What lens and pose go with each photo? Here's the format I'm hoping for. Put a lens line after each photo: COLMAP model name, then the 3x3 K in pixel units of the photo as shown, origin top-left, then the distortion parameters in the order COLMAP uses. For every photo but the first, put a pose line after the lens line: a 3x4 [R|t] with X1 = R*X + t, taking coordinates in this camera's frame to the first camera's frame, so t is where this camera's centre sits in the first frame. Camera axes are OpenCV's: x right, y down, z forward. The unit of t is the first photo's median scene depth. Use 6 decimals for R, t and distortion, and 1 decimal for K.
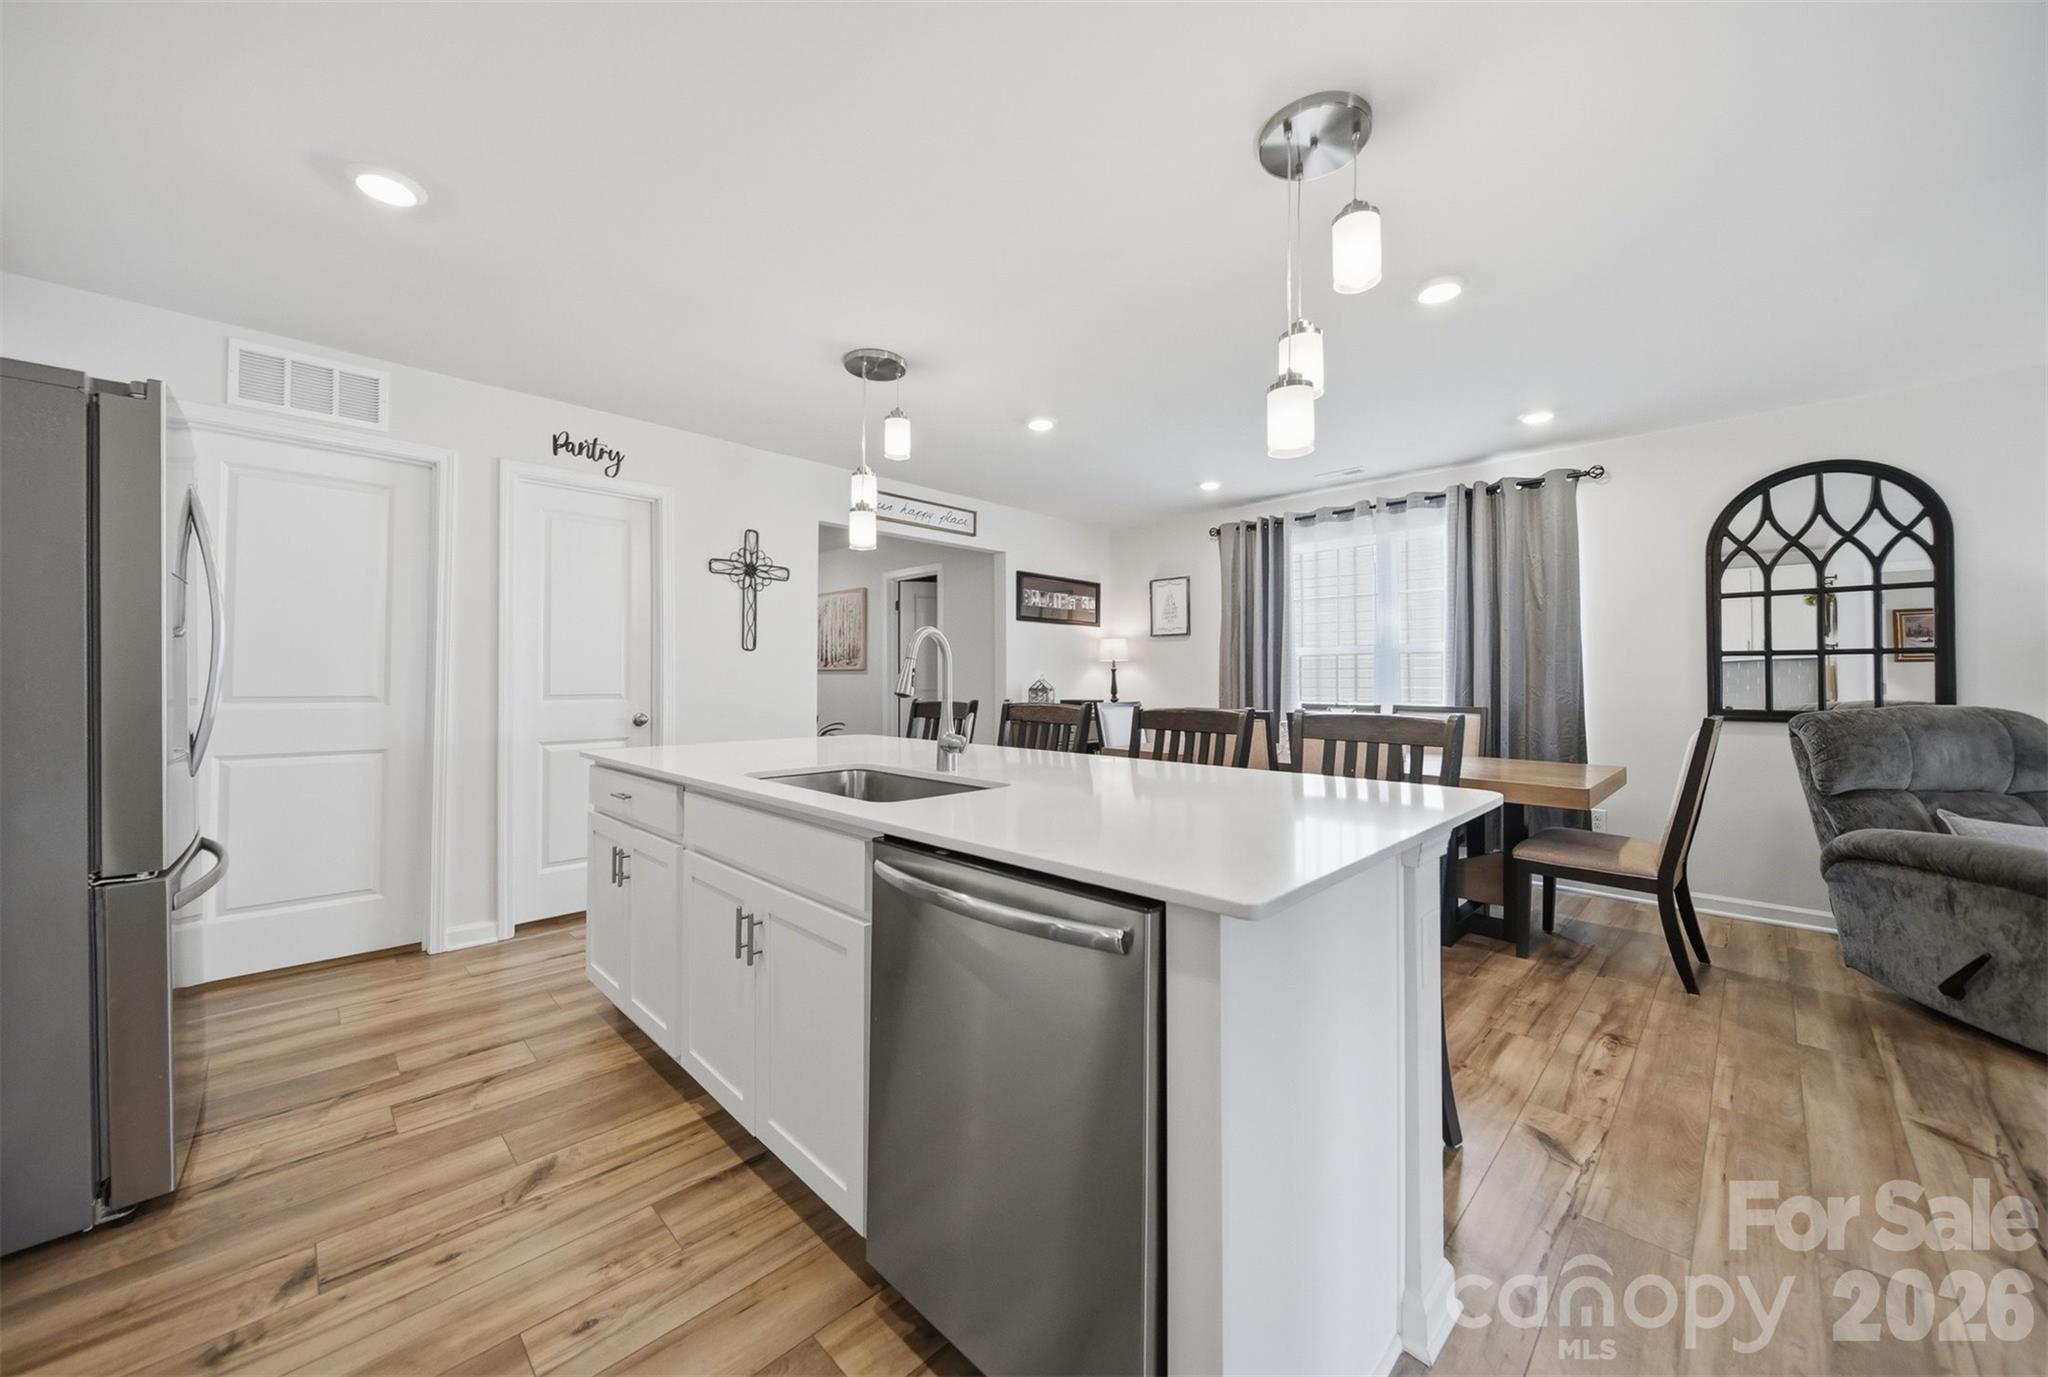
lens RADIAL K [[741.6, 0, 1012.0], [0, 741.6, 671.2], [0, 0, 1]] dist [-0.005804, -0.000469]
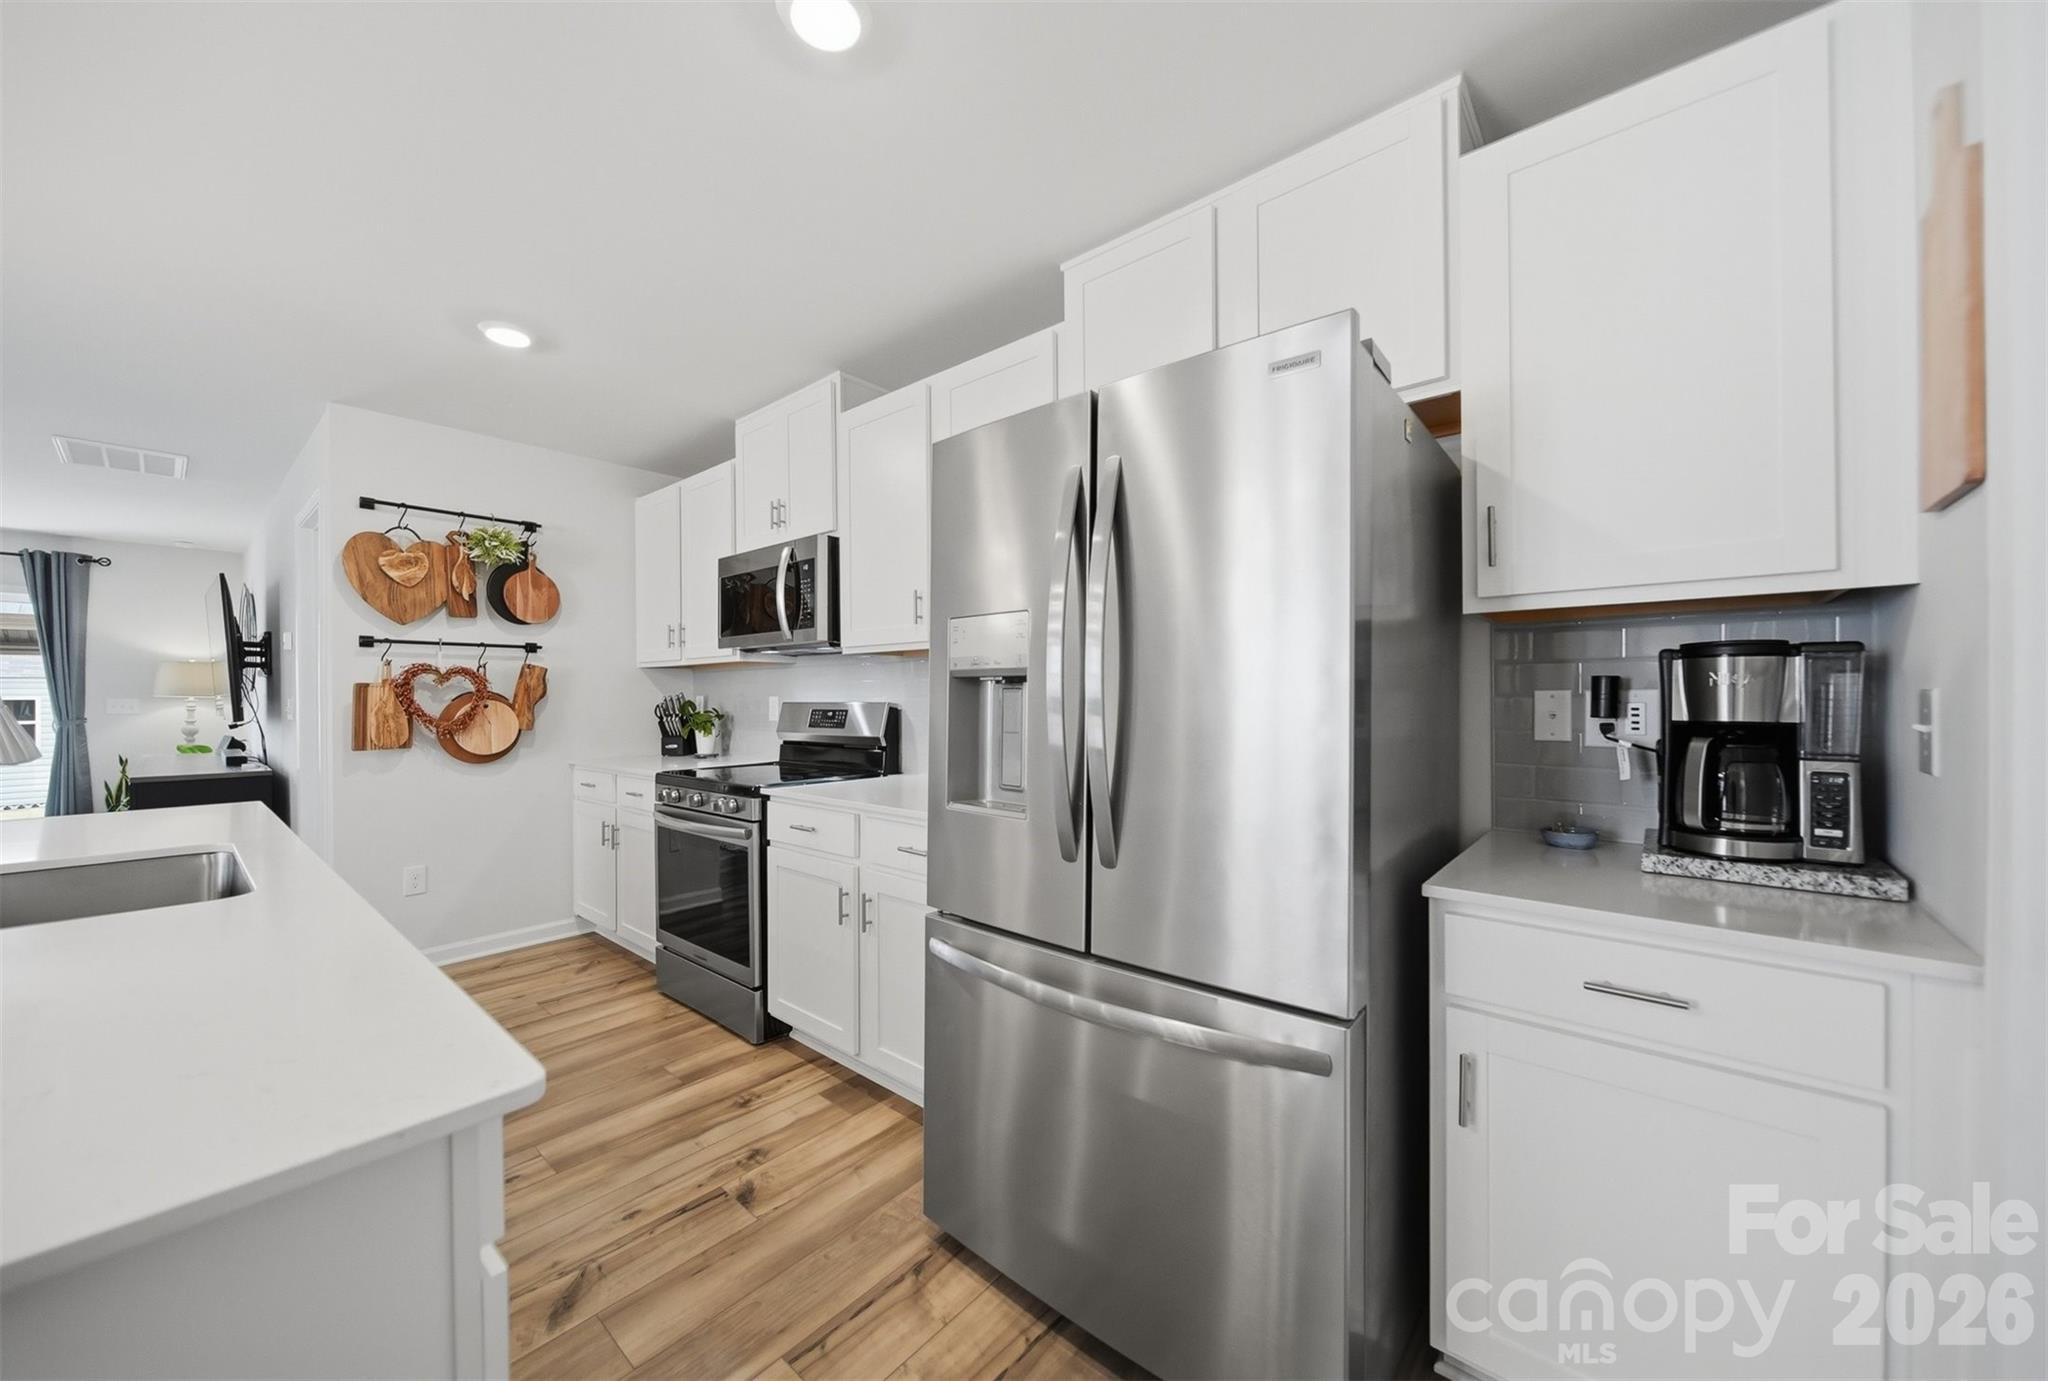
lens RADIAL K [[741.6, 0, 1015.9], [0, 741.6, 705.2], [0, 0, 1]] dist [-0.005804, -0.000469]
pose [[-0.996745, 0.007762, -0.080243, -0.591175], [0.008268, 0.999948, -0.005970, -0.004685], [0.080192, -0.006614, -0.996757, 1.023263]]
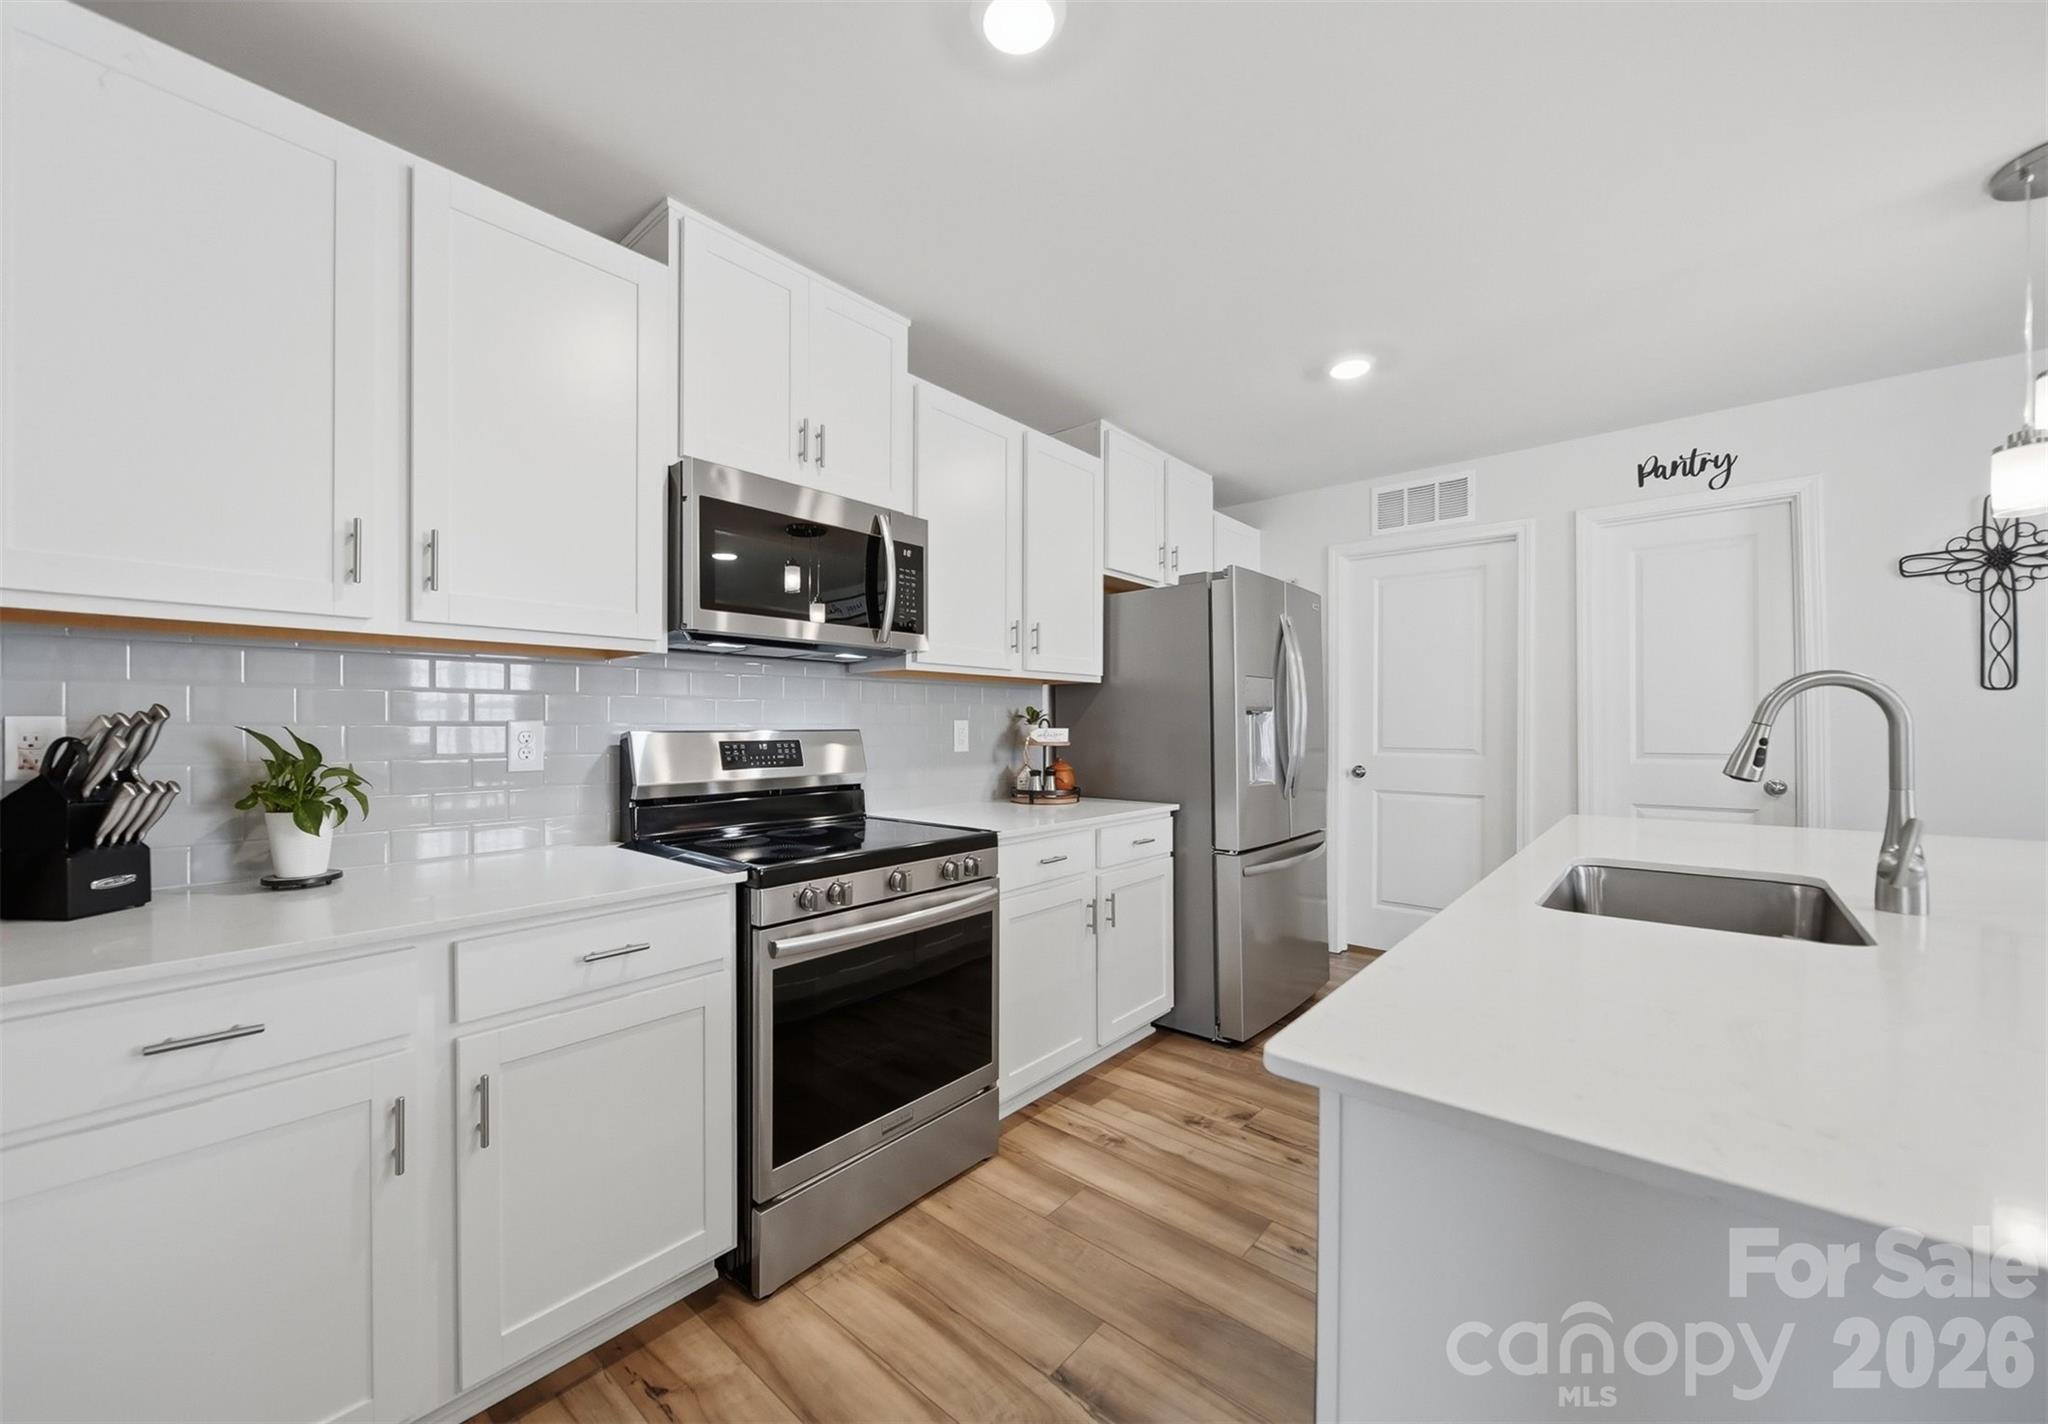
lens RADIAL K [[777.3, 0, 997.0], [0, 777.3, 731.6], [0, 0, 1]] dist [-0.003103, 0.000132]
pose [[0.065280, 0.007400, -0.997840, 0.301668], [0.017870, 0.999803, 0.008584, -0.017179], [0.997707, -0.018392, 0.065135, 0.162652]]
